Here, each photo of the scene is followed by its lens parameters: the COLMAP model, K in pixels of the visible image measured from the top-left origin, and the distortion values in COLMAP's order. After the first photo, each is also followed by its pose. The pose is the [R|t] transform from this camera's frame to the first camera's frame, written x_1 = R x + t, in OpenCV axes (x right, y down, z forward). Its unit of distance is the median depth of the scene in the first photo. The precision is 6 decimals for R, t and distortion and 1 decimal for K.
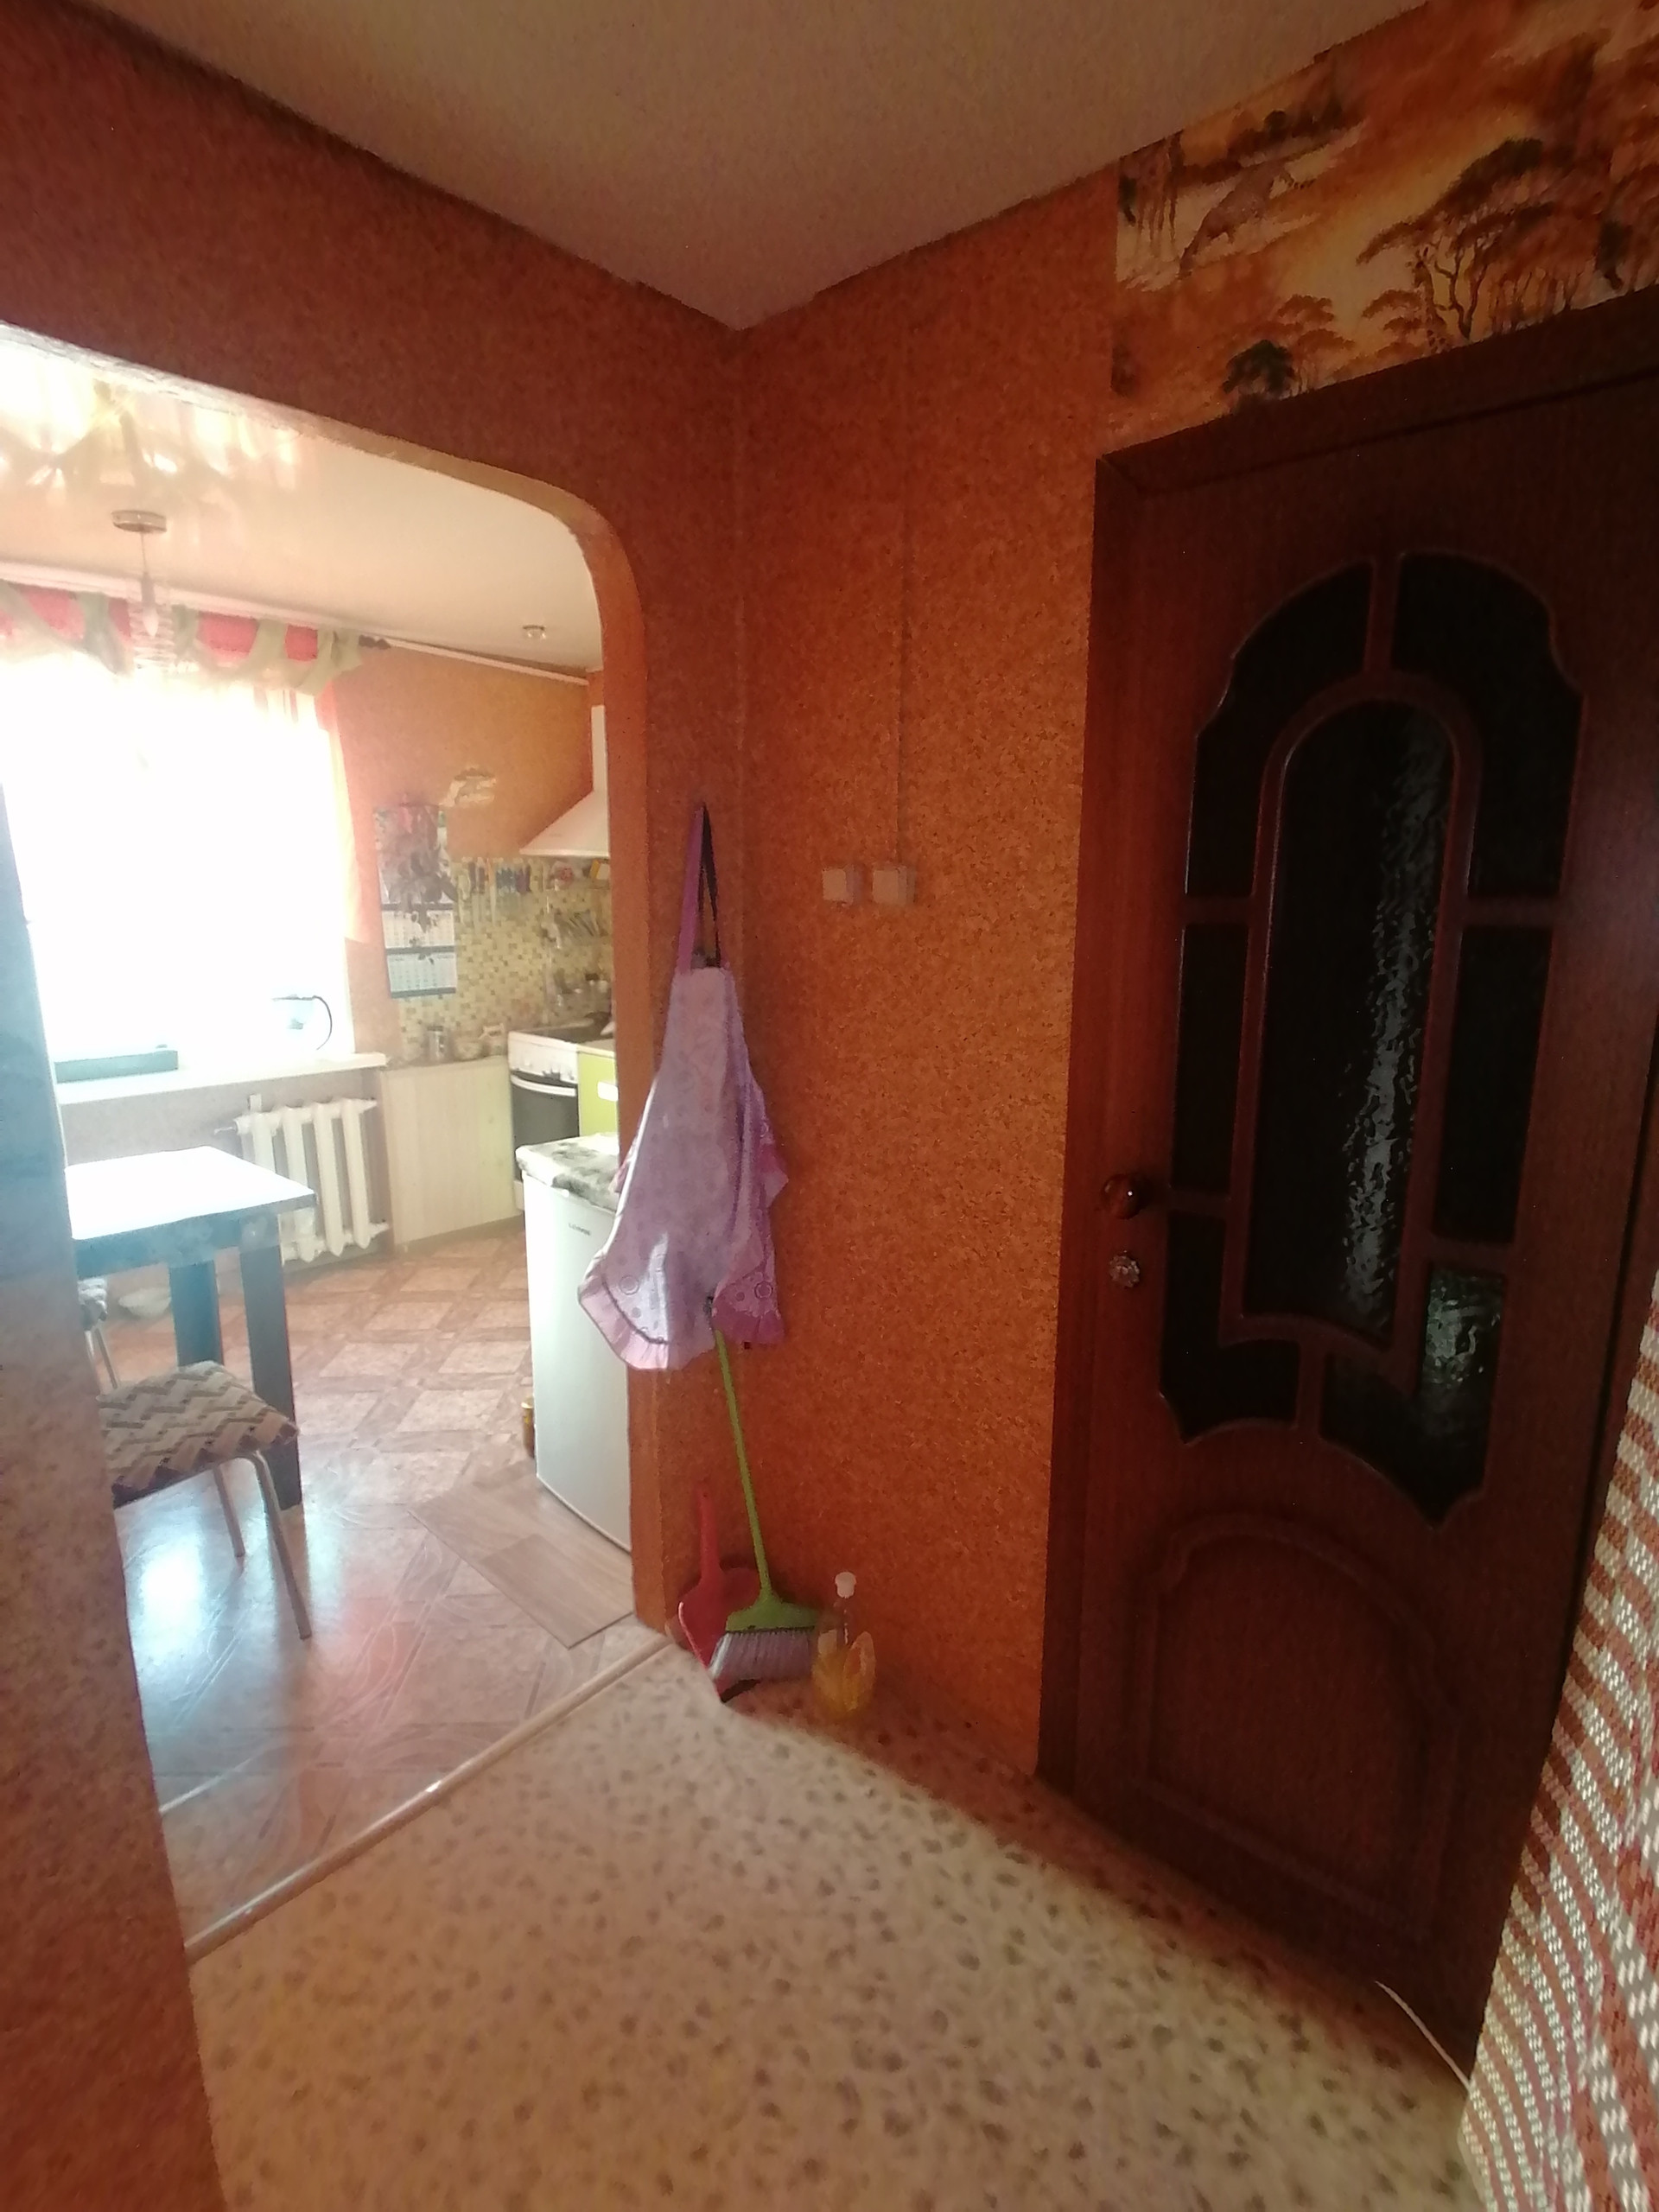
lens RADIAL K [[1069.2, 0, 828.2], [0, 1069.2, 1100.3], [0, 0, 1]] dist [0.029489, -0.035866]
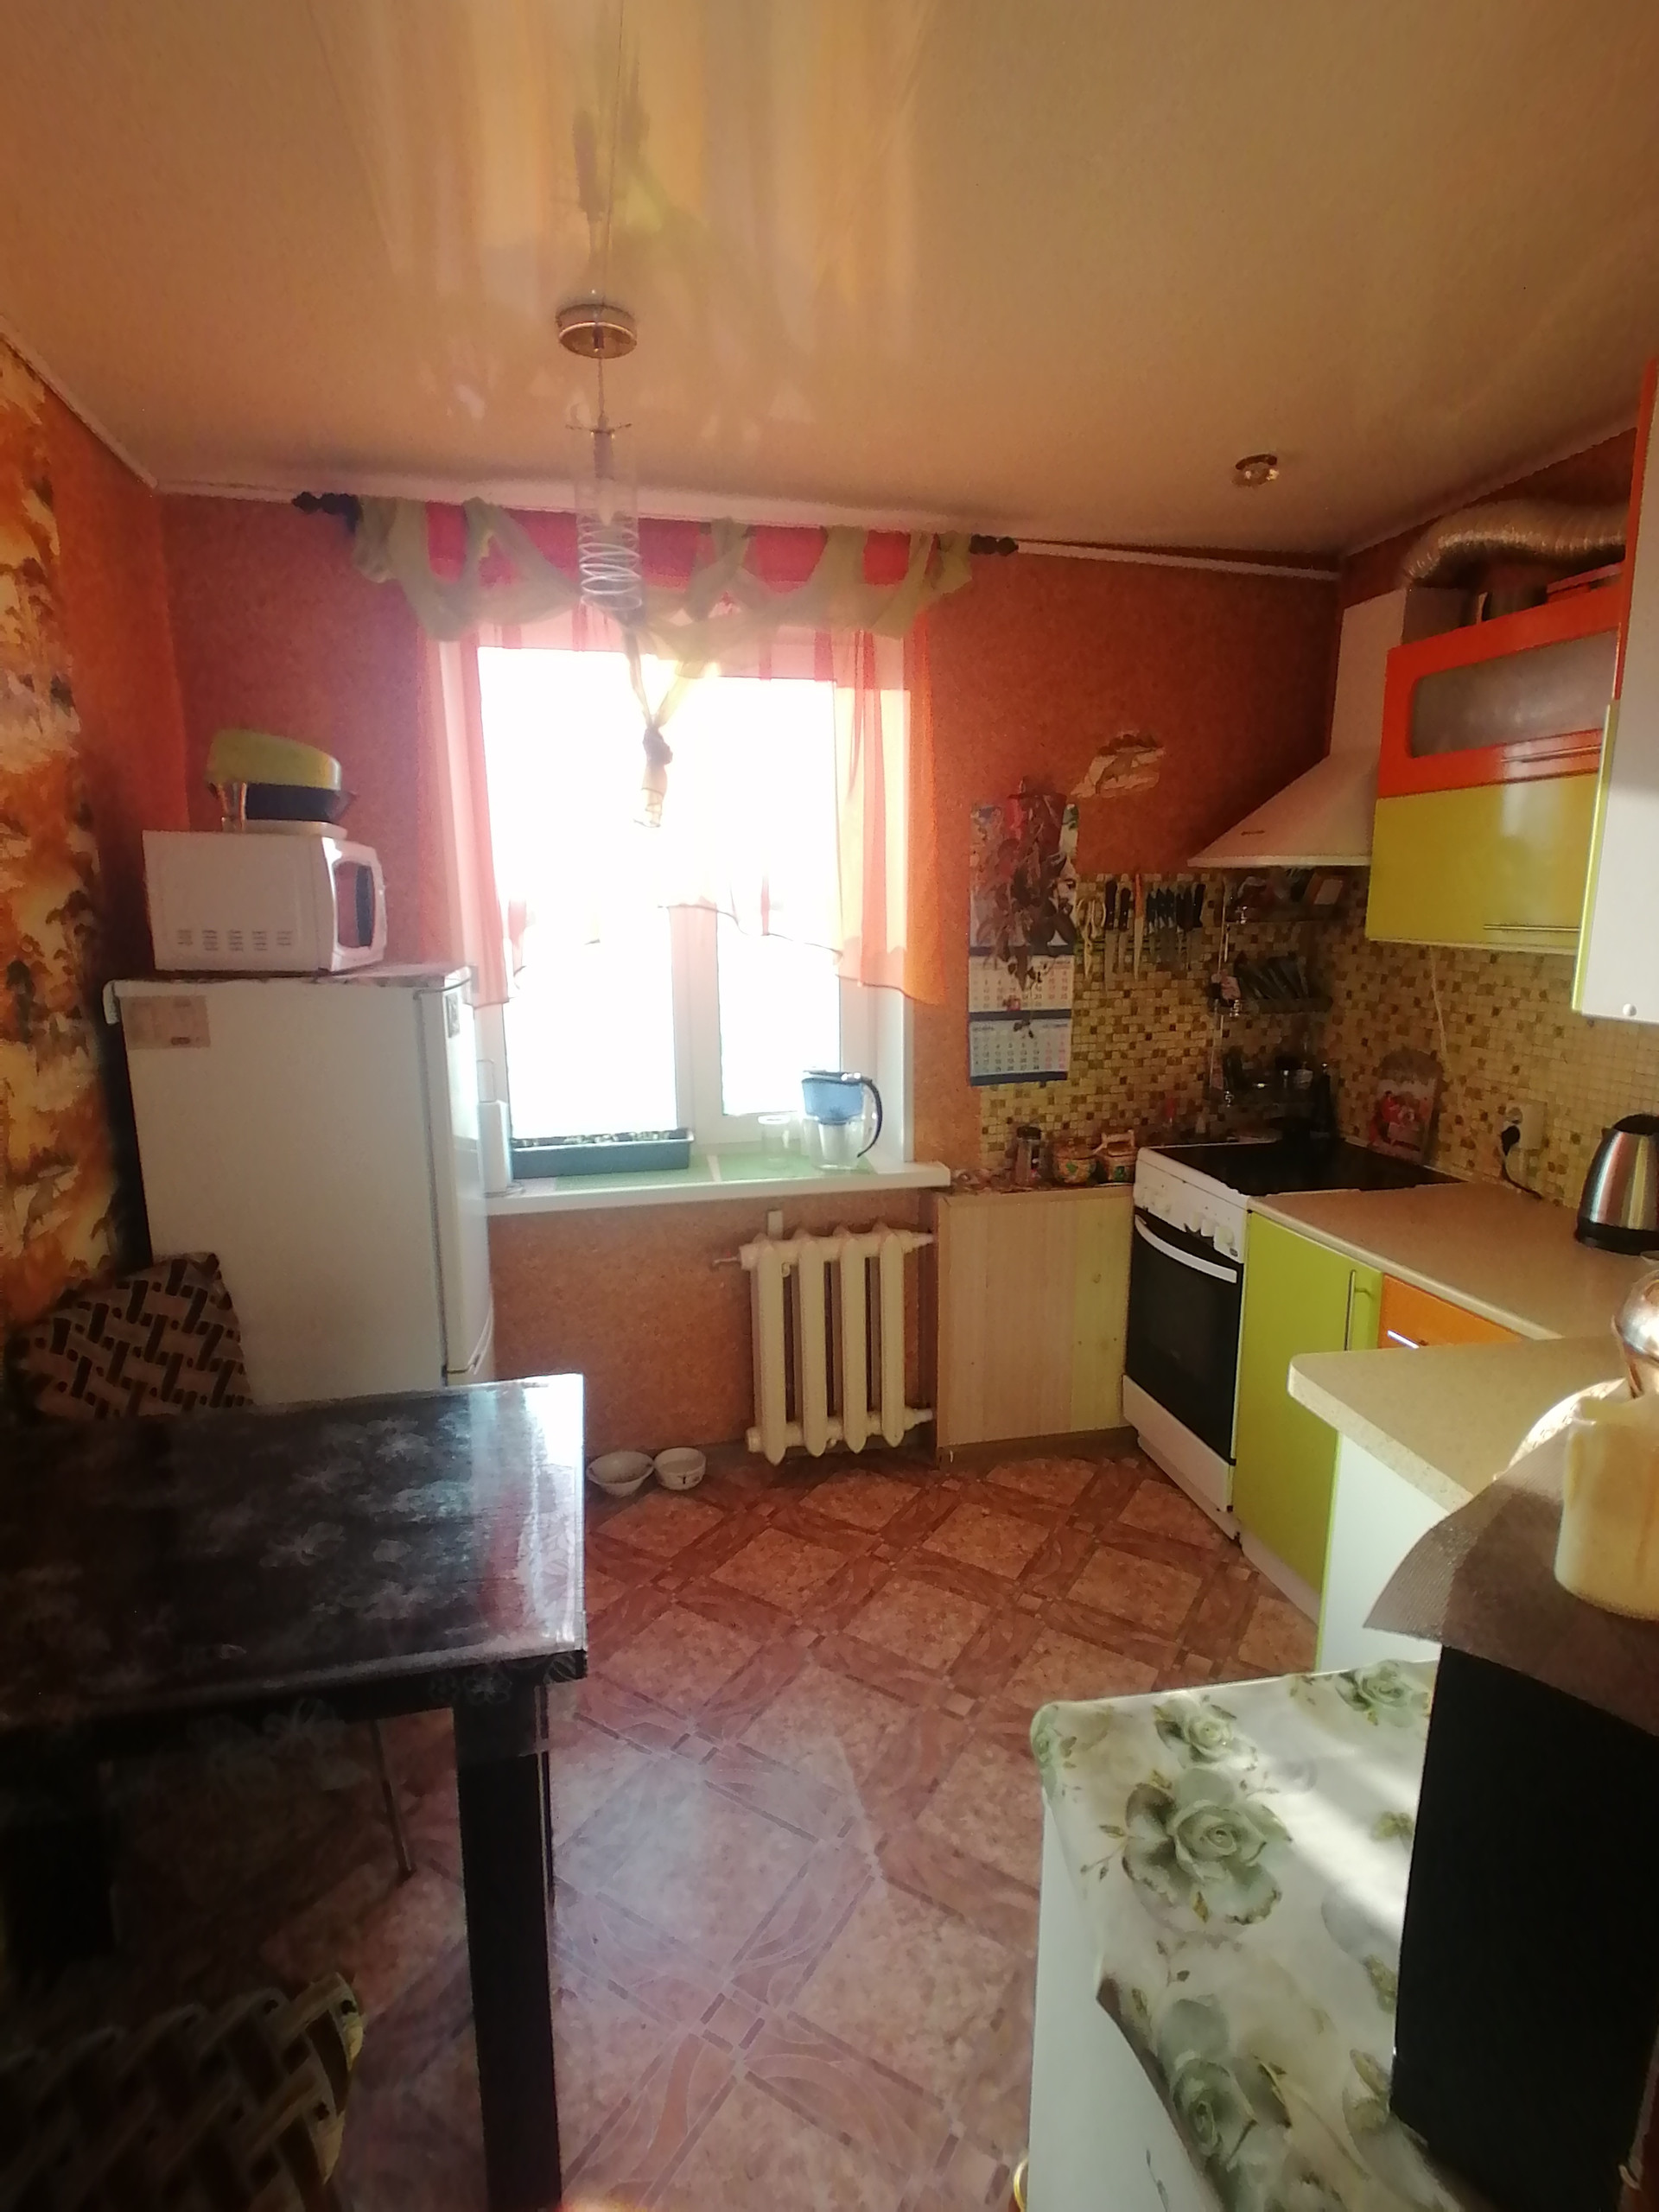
lens RADIAL K [[1069.2, 0, 828.2], [0, 1069.2, 1100.3], [0, 0, 1]] dist [0.029489, -0.035866]
pose [[0.820148, 0.095480, -0.564128, -0.097168], [-0.104884, 0.994359, 0.015814, -0.084799], [0.562455, 0.046198, 0.825536, 0.385228]]
